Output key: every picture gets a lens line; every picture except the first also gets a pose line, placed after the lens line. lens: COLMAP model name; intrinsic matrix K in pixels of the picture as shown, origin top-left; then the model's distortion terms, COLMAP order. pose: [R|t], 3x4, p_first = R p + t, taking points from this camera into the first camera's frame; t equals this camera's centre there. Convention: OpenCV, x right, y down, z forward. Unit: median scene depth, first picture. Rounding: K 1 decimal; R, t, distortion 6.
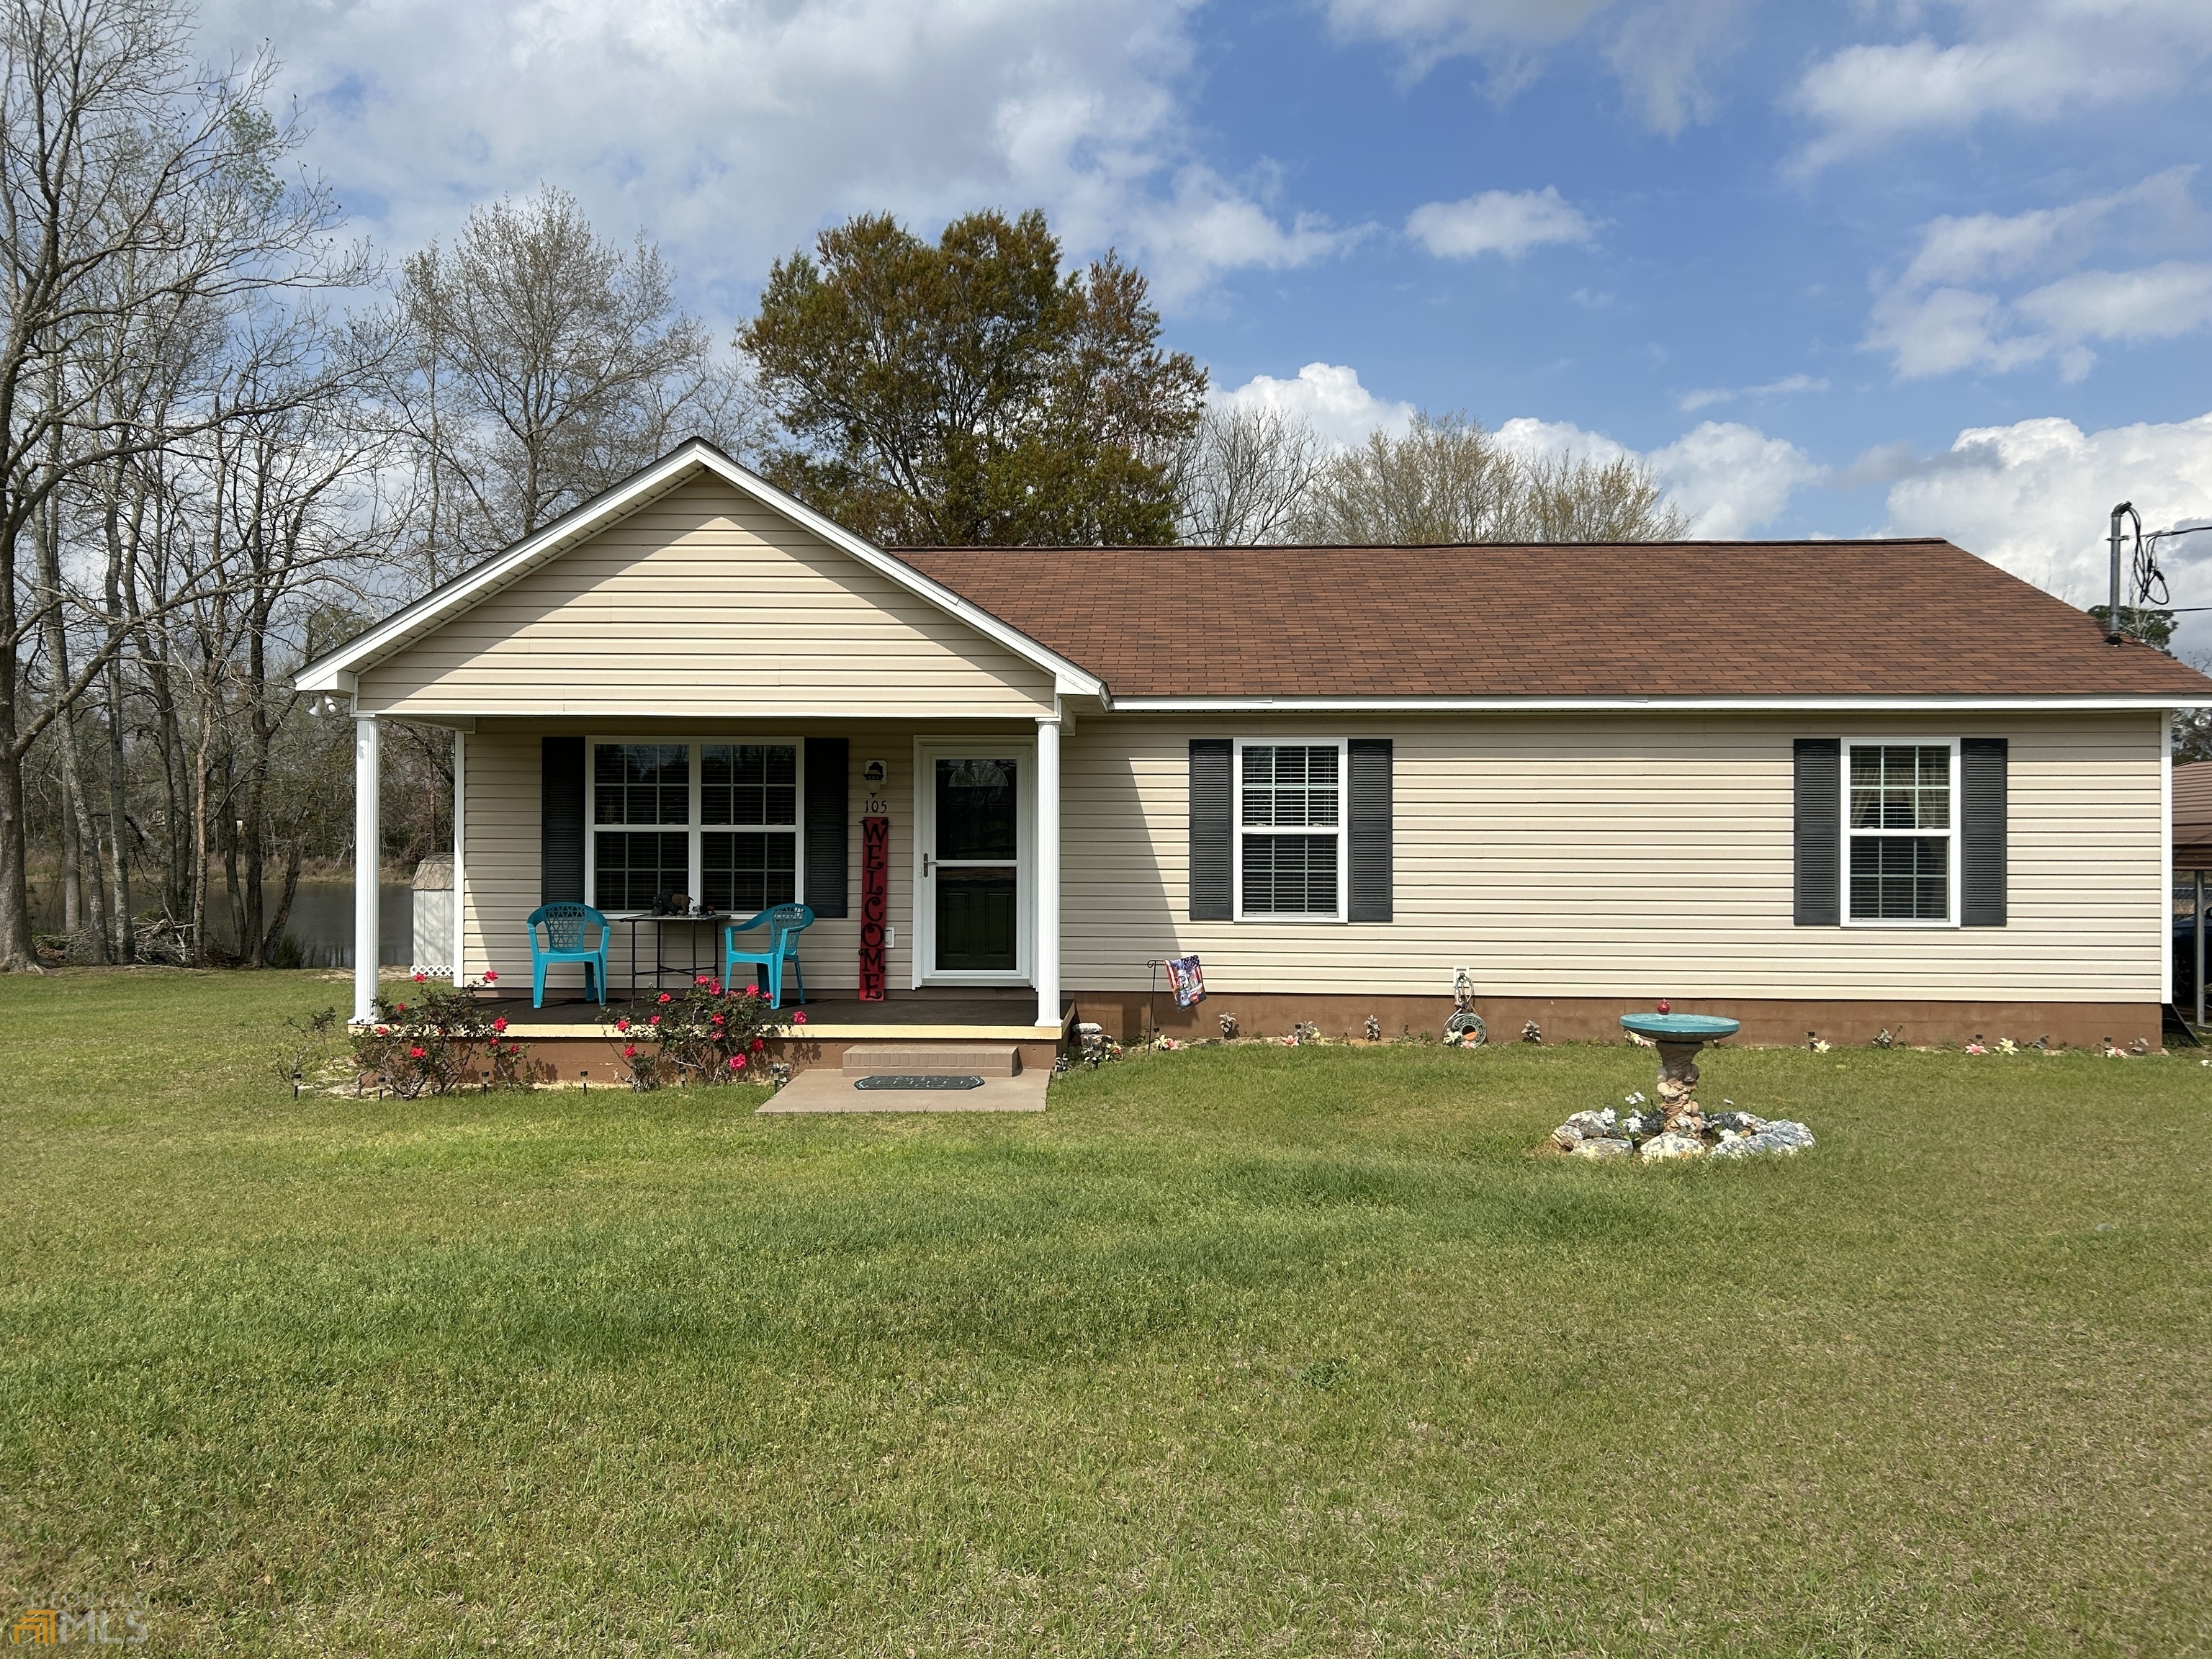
lens RADIAL K [[1646.4, 0, 1099.6], [0, 1646.4, 817.3], [0, 0, 1]] dist [0.035535, -0.048643]
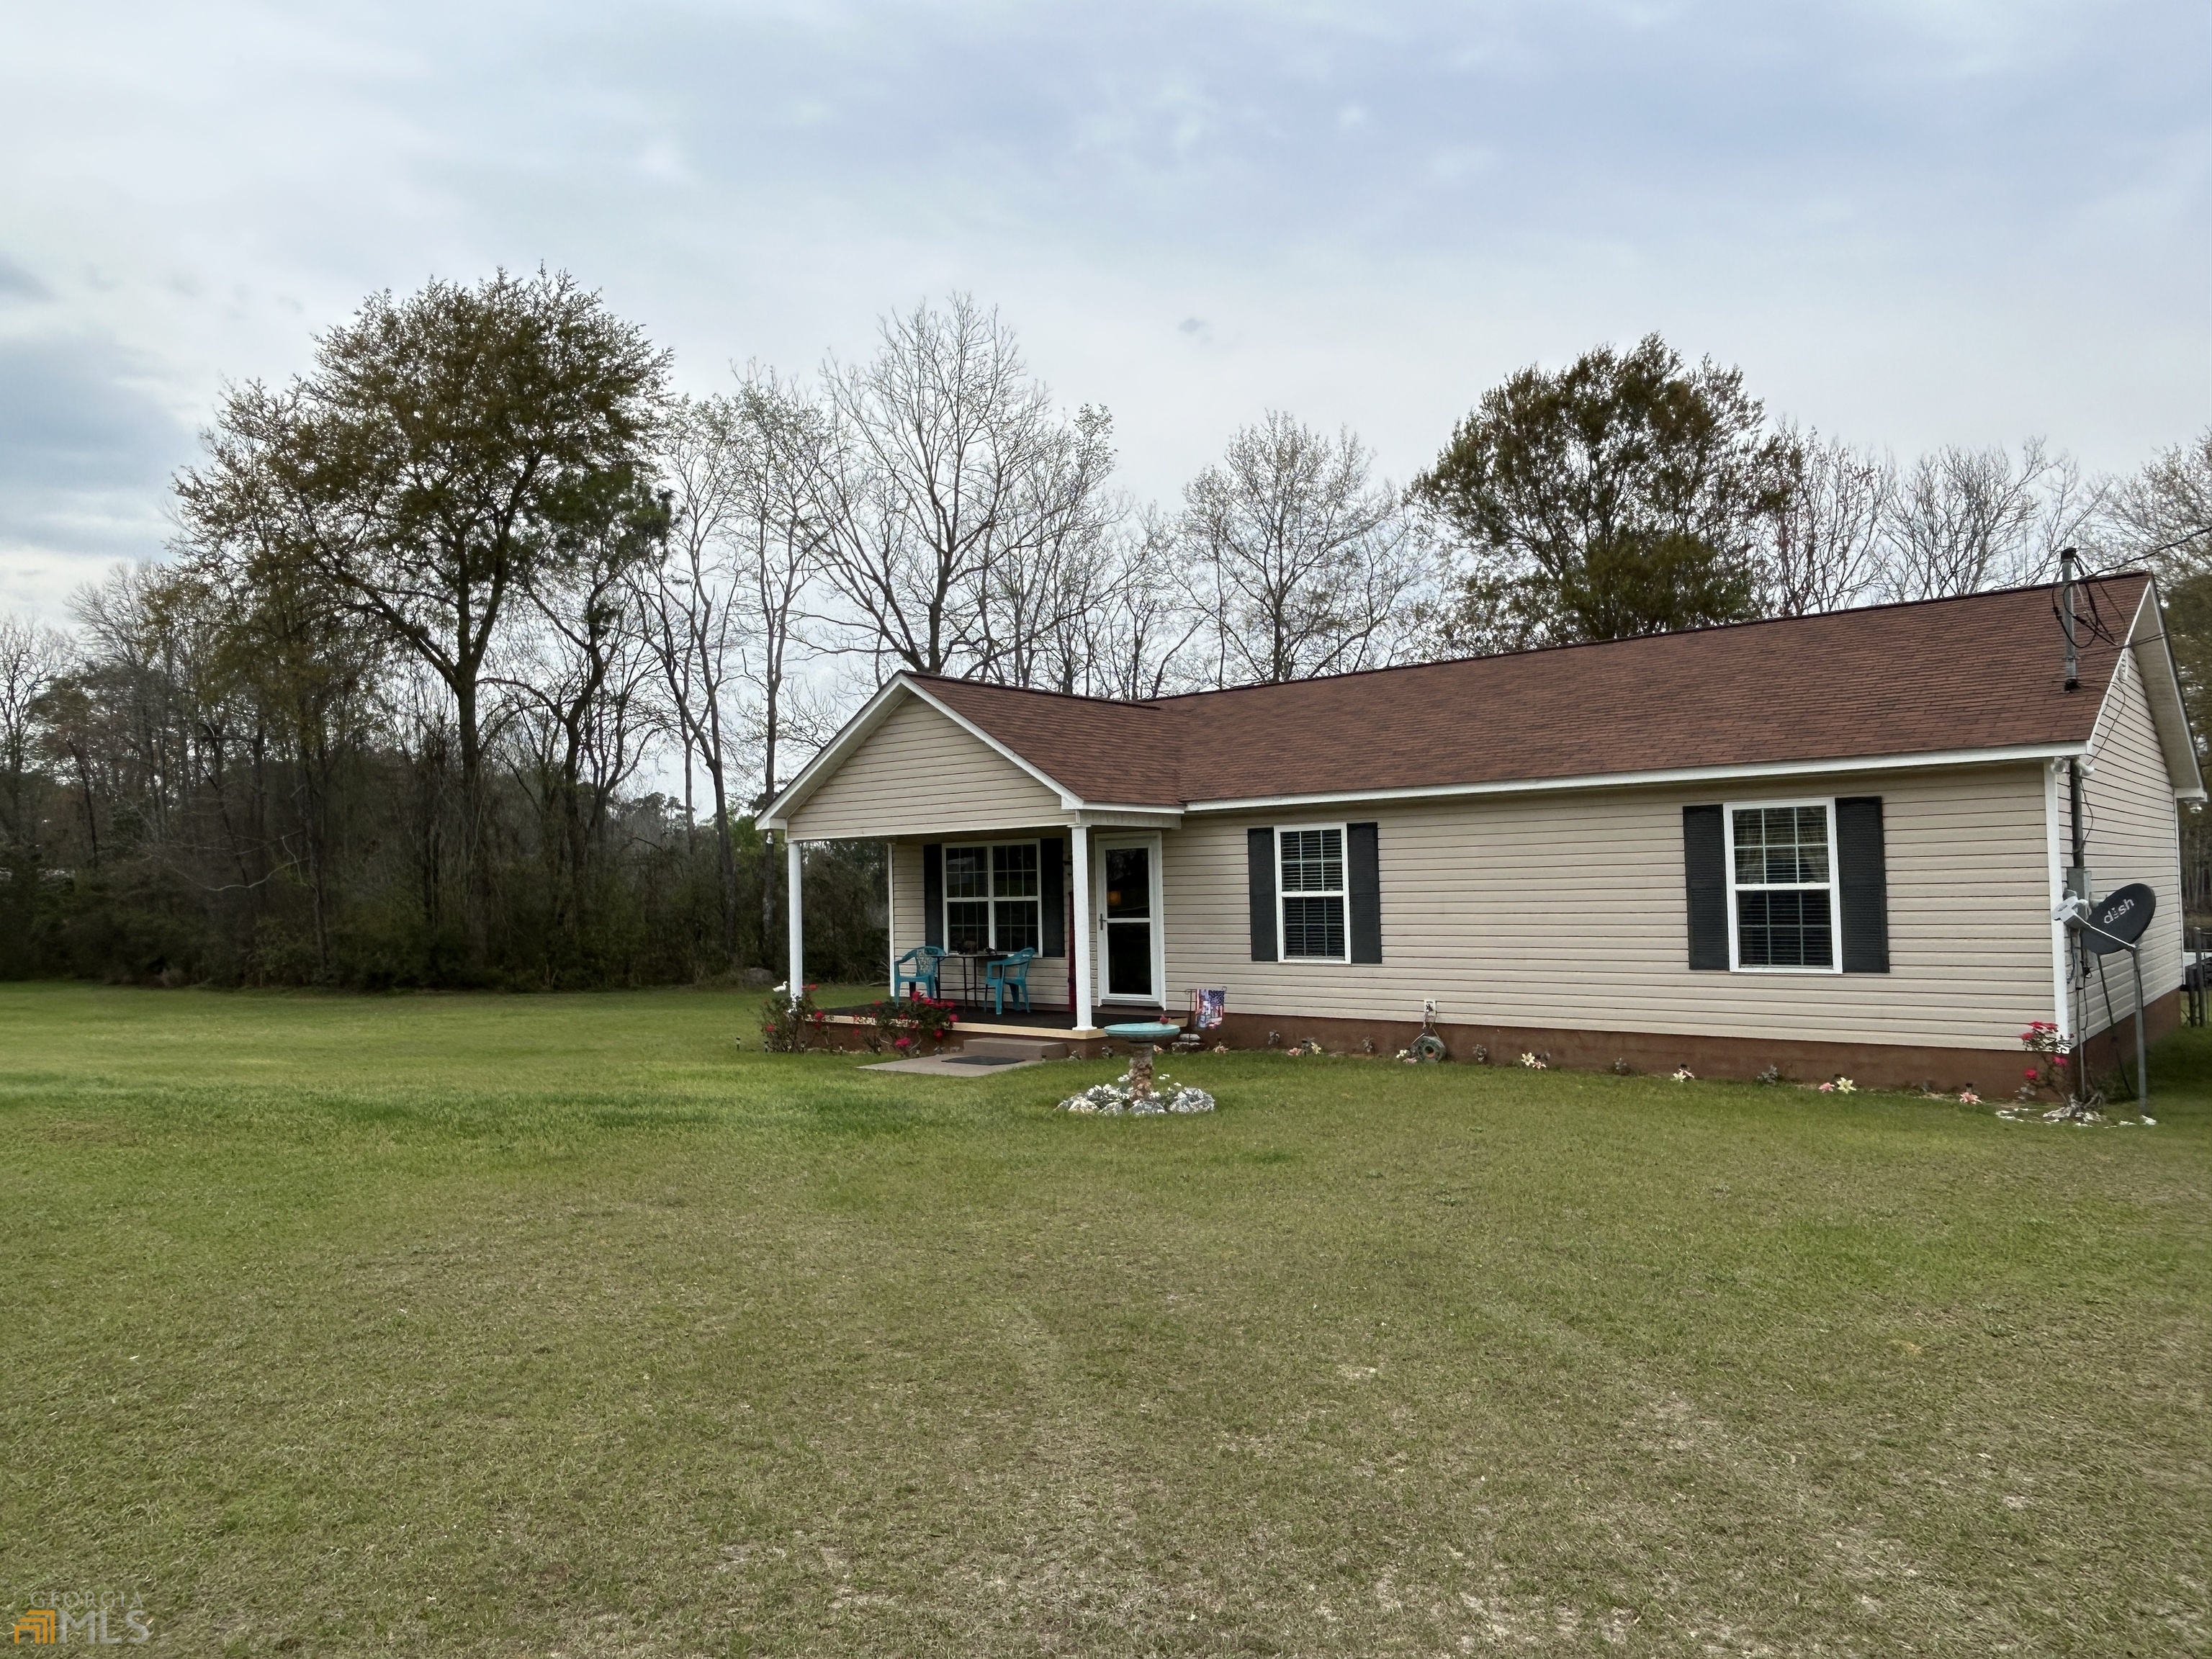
lens RADIAL K [[1487.9, 0, 1106.7], [0, 1487.9, 865.5], [0, 0, 1]] dist [-0.002761, -0.033652]
pose [[0.790033, -0.029057, -0.612375, 0.724392], [0.023007, 0.999578, -0.017748, 0.002300], [0.612632, -0.000067, 0.790368, -0.050947]]
